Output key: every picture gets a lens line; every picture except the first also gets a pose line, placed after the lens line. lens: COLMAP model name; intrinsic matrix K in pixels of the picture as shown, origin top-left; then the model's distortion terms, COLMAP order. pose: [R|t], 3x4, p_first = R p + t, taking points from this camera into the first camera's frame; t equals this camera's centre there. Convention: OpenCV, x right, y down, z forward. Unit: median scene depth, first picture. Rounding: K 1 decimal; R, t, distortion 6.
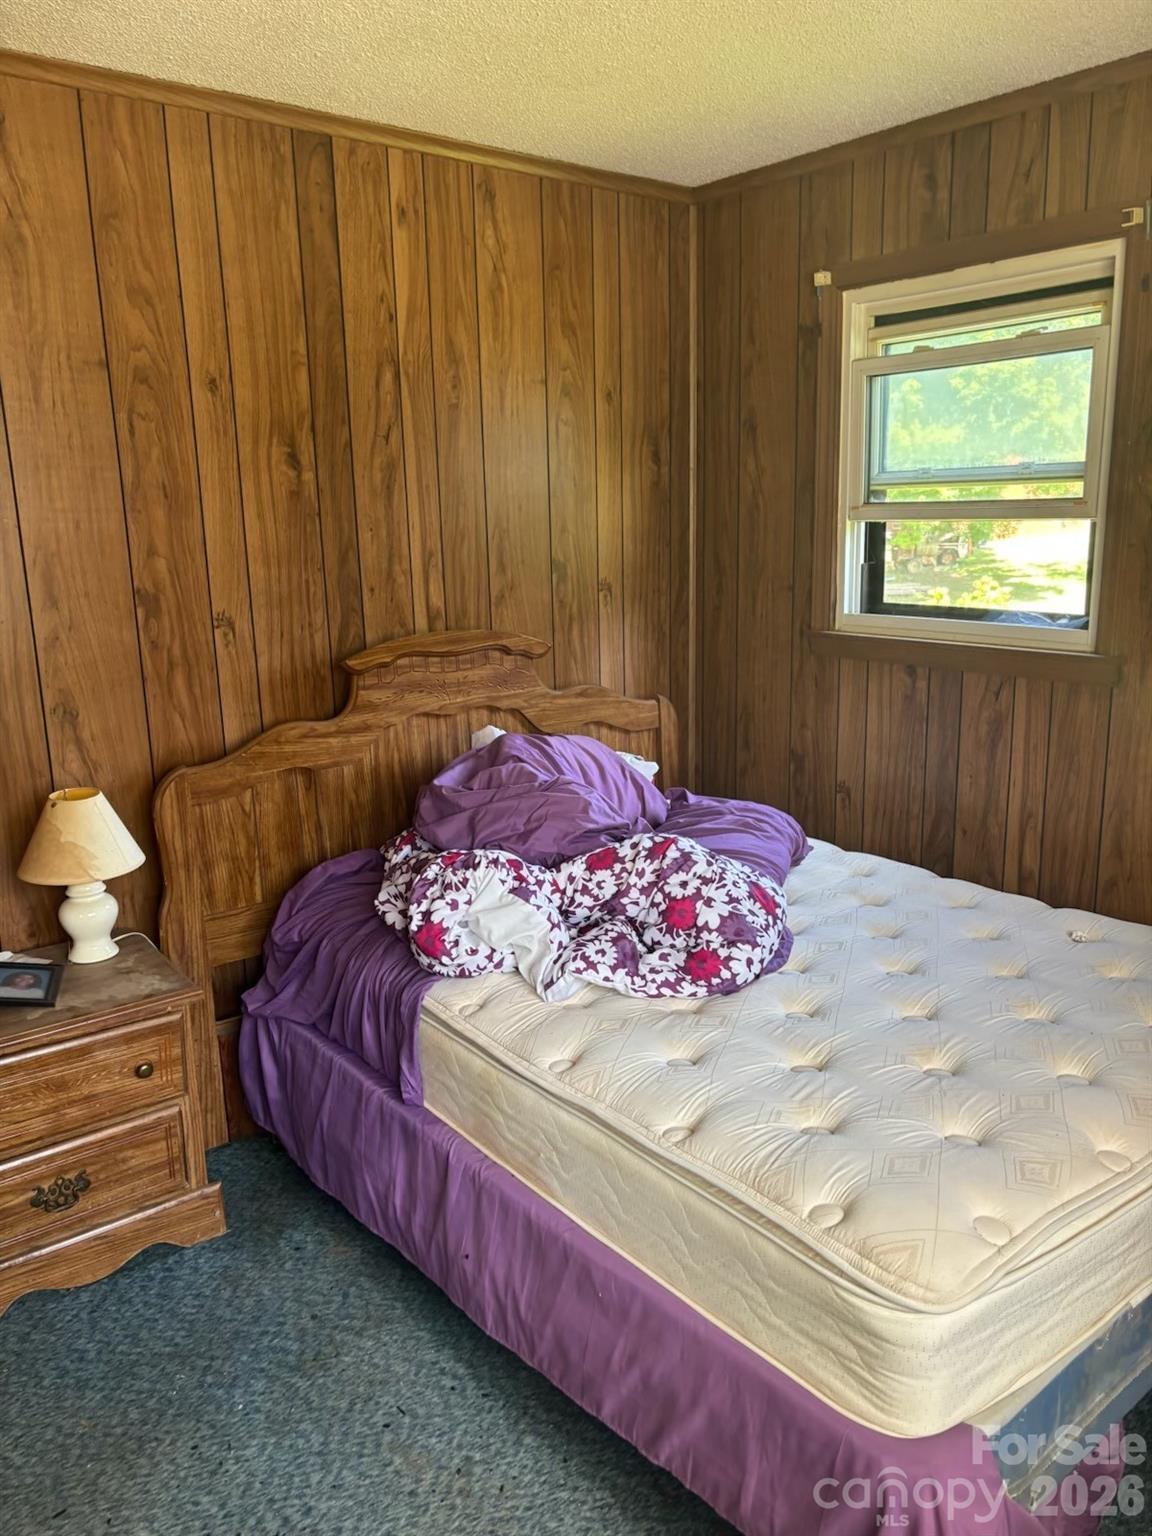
lens RADIAL K [[1176.2, 0, 609.9], [0, 1176.2, 769.6], [0, 0, 1]] dist [0.040023, -0.033951]
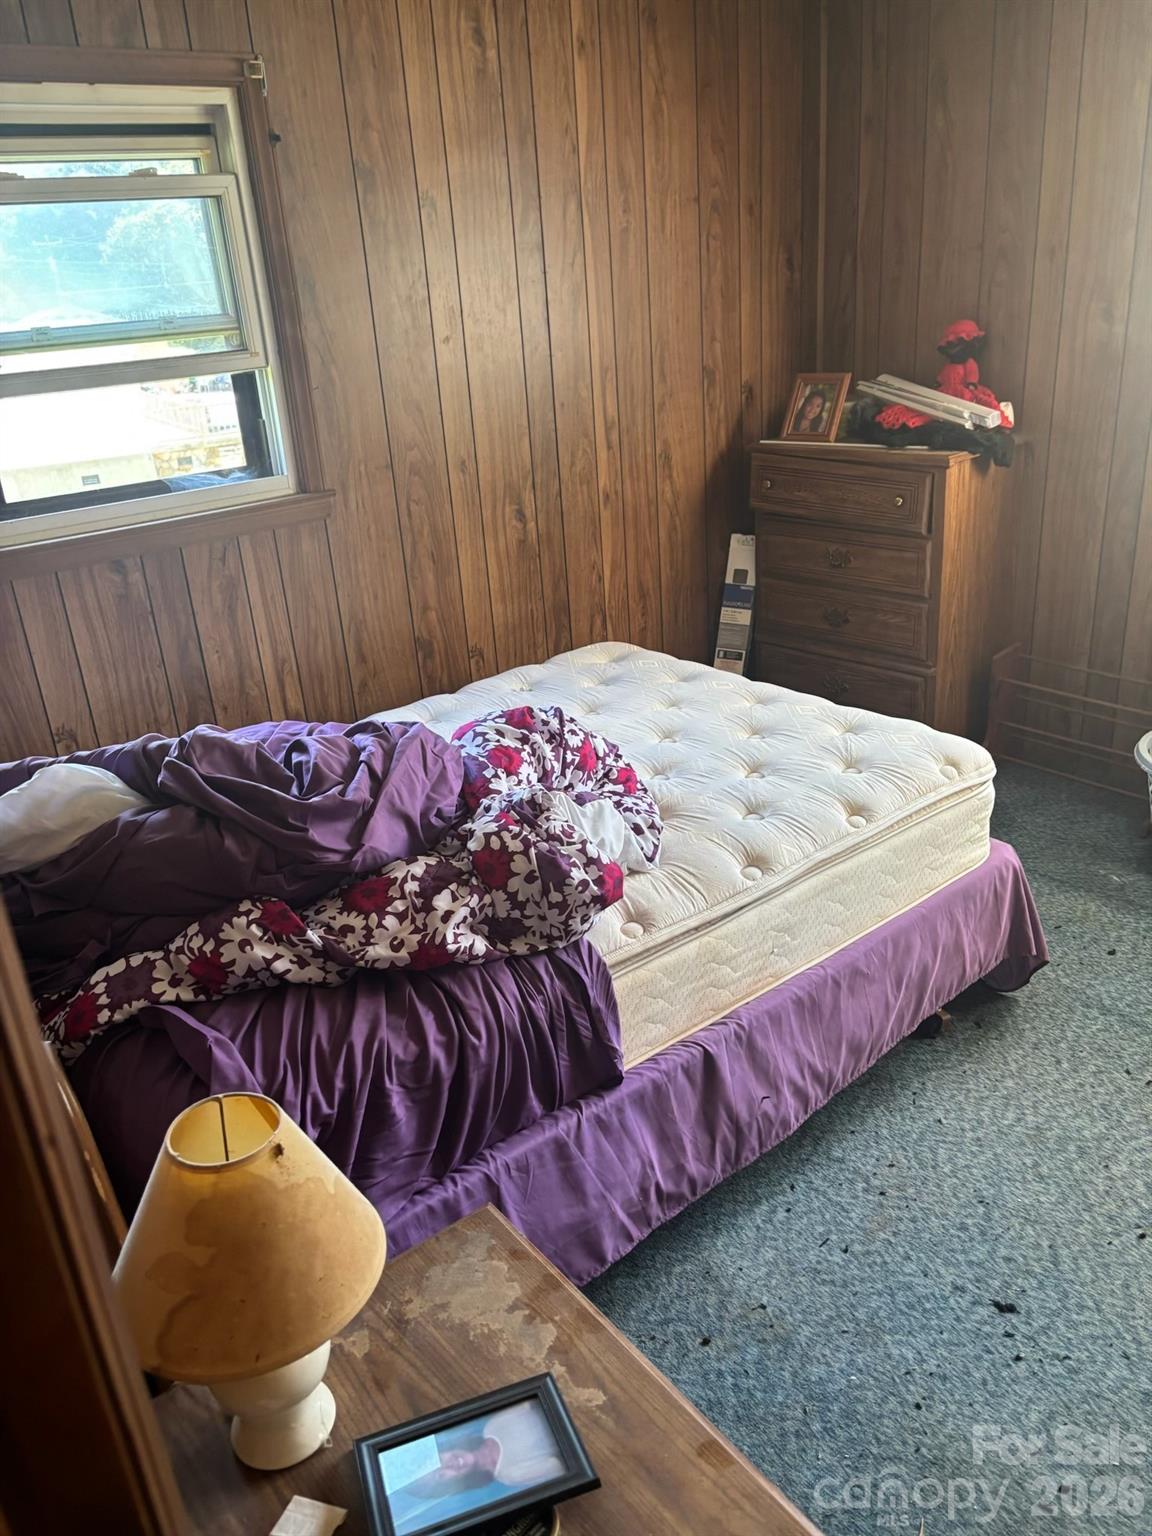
lens RADIAL K [[1146.5, 0, 576.0], [0, 1146.5, 768.0], [0, 0, 1]] dist [0.044539, -0.003408]
pose [[0.022583, -0.379614, 0.924869, -0.903532], [0.297253, 0.885817, 0.356326, -0.238275], [-0.954532, 0.266873, 0.132846, 0.905924]]
